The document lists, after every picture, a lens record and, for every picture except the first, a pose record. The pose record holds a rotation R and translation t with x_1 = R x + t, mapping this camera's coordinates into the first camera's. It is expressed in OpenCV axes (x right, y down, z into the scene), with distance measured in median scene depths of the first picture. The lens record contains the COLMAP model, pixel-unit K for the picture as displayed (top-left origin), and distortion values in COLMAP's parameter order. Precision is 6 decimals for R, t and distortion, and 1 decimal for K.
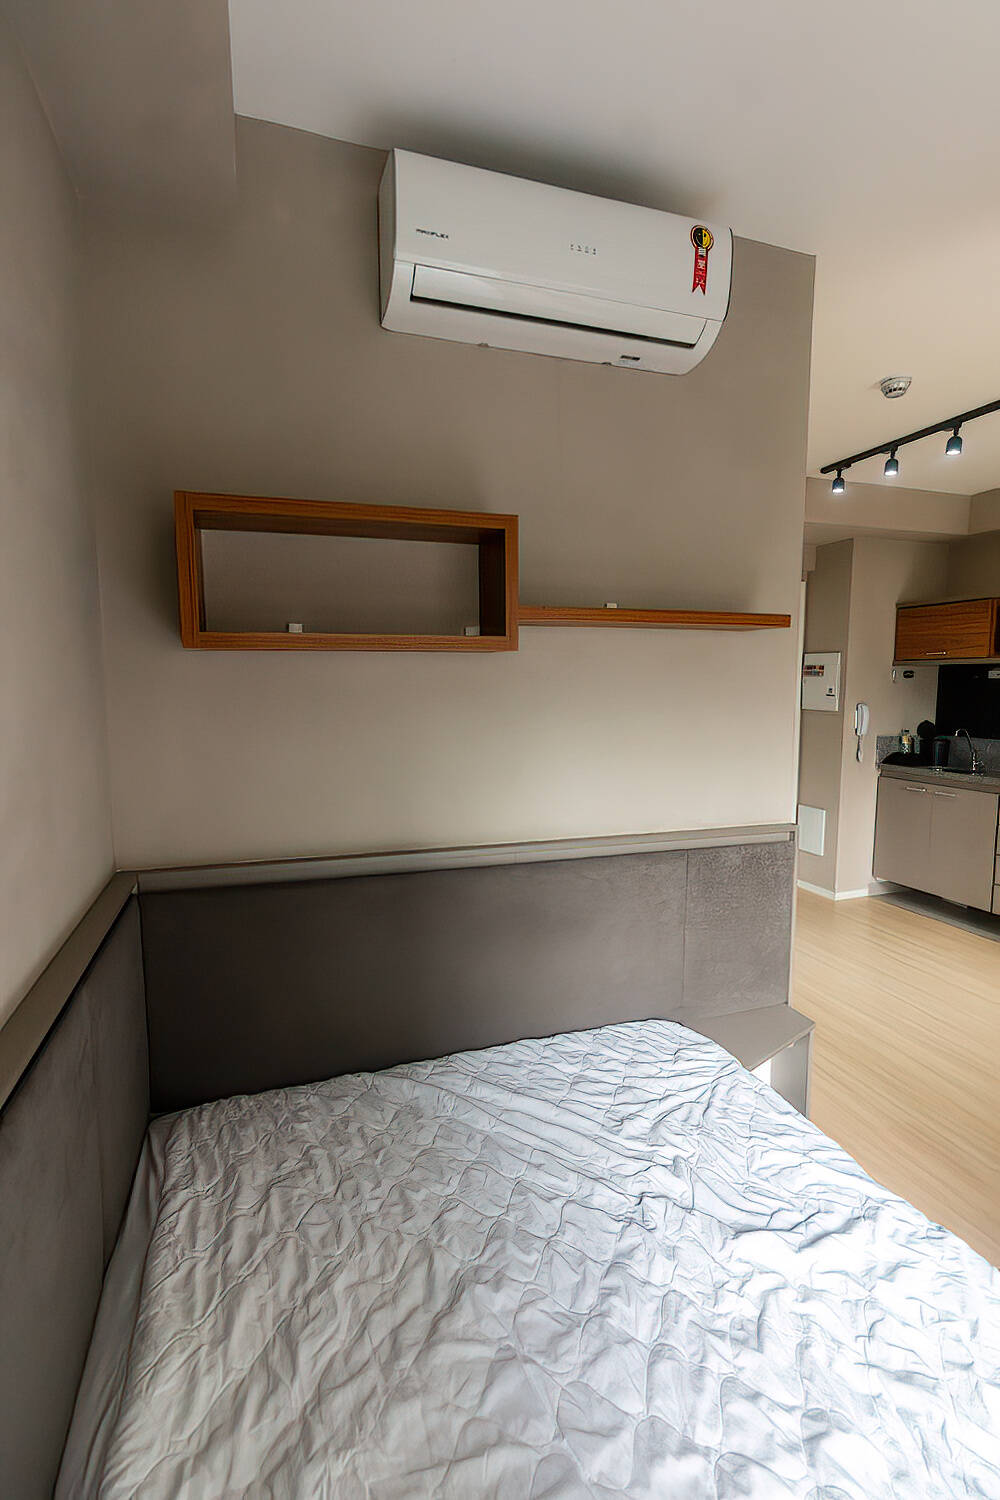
lens RADIAL K [[685.3, 0, 507.1], [0, 685.3, 757.7], [0, 0, 1]] dist [0.001099, 0.000733]
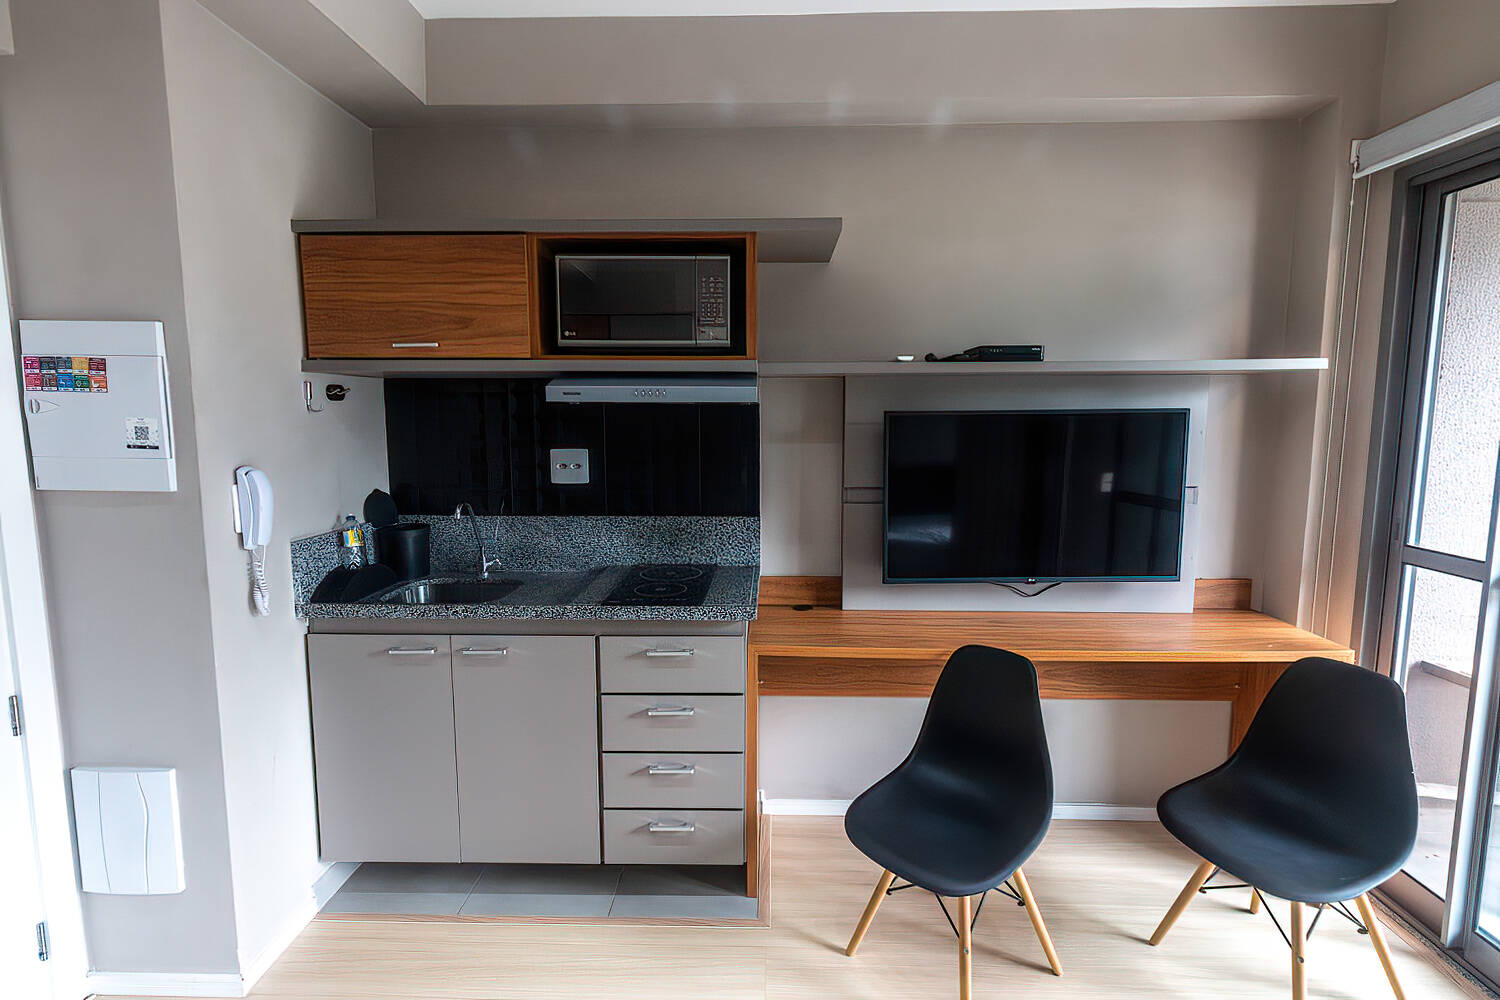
lens RADIAL K [[699.3, 0, 752.0], [0, 699.3, 490.2], [0, 0, 1]] dist [0.002509, 0.000810]
pose [[0.350029, -0.101839, 0.931187, 0.248872], [0.101491, 0.992344, 0.070378, -0.062948], [-0.931225, 0.069873, 0.357685, 0.589828]]
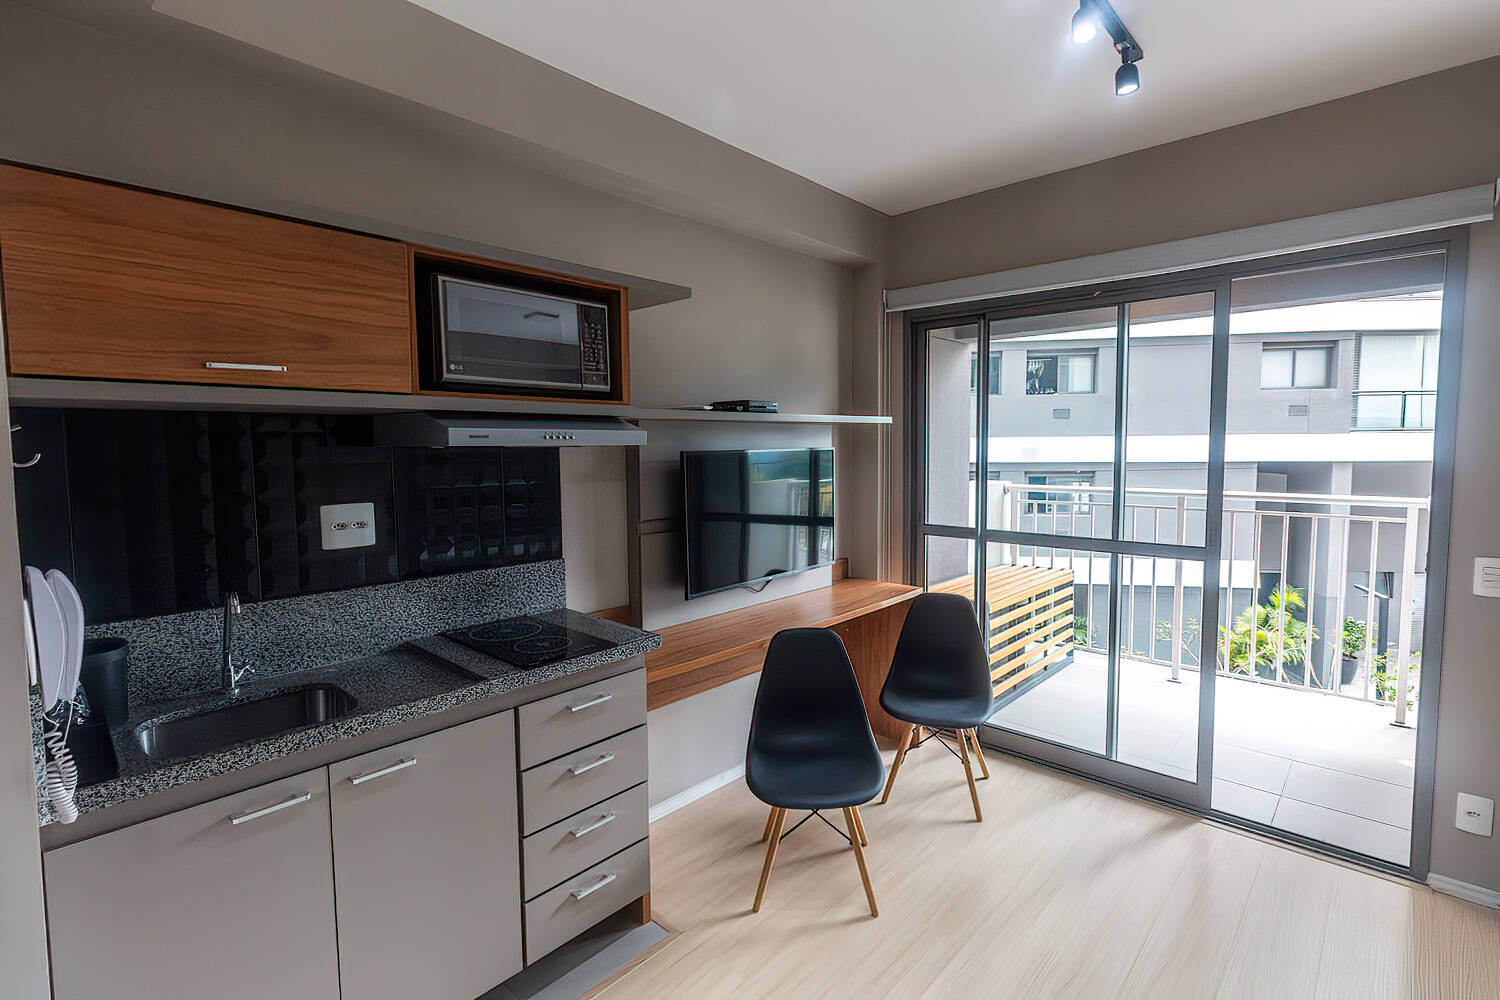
lens RADIAL K [[685.3, 0, 747.8], [0, 685.3, 493.7], [0, 0, 1]] dist [0.001099, 0.000733]
pose [[-0.464176, -0.055615, 0.883995, 0.224015], [0.107148, 0.987172, 0.118369, -0.098242], [-0.879238, 0.149663, -0.452262, 0.866721]]
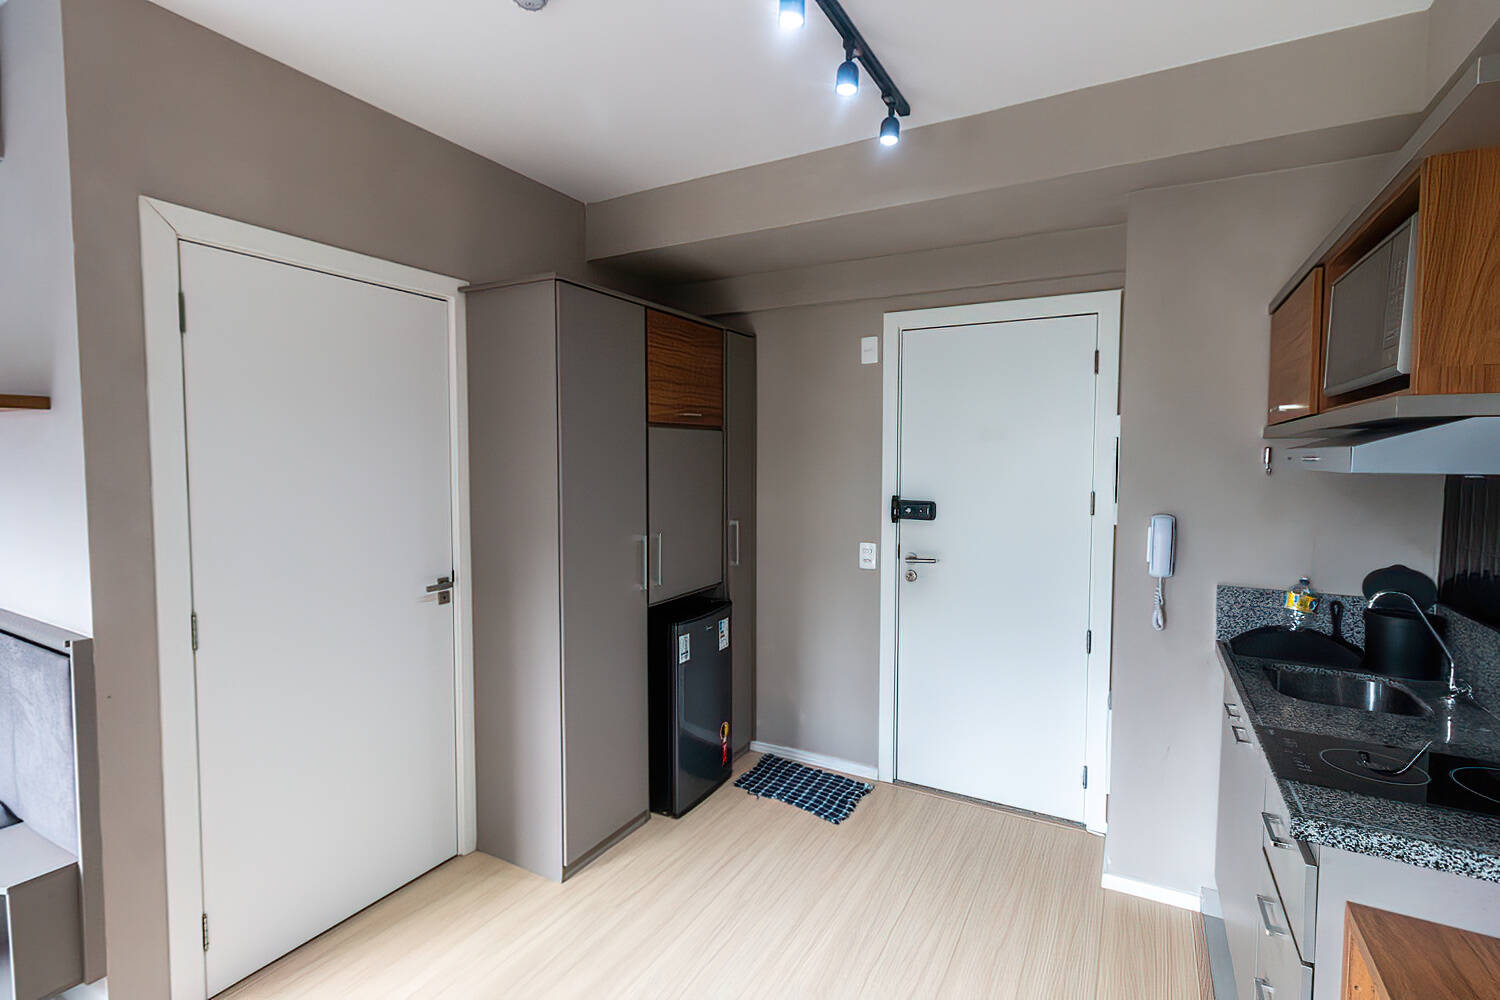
lens RADIAL K [[685.3, 0, 747.8], [0, 685.3, 493.7], [0, 0, 1]] dist [0.001099, 0.000733]
pose [[0.660395, 0.039508, -0.749879, 0.674705], [-0.086931, 0.995923, -0.024086, -0.054239], [0.745870, 0.081094, 0.661137, 0.432105]]
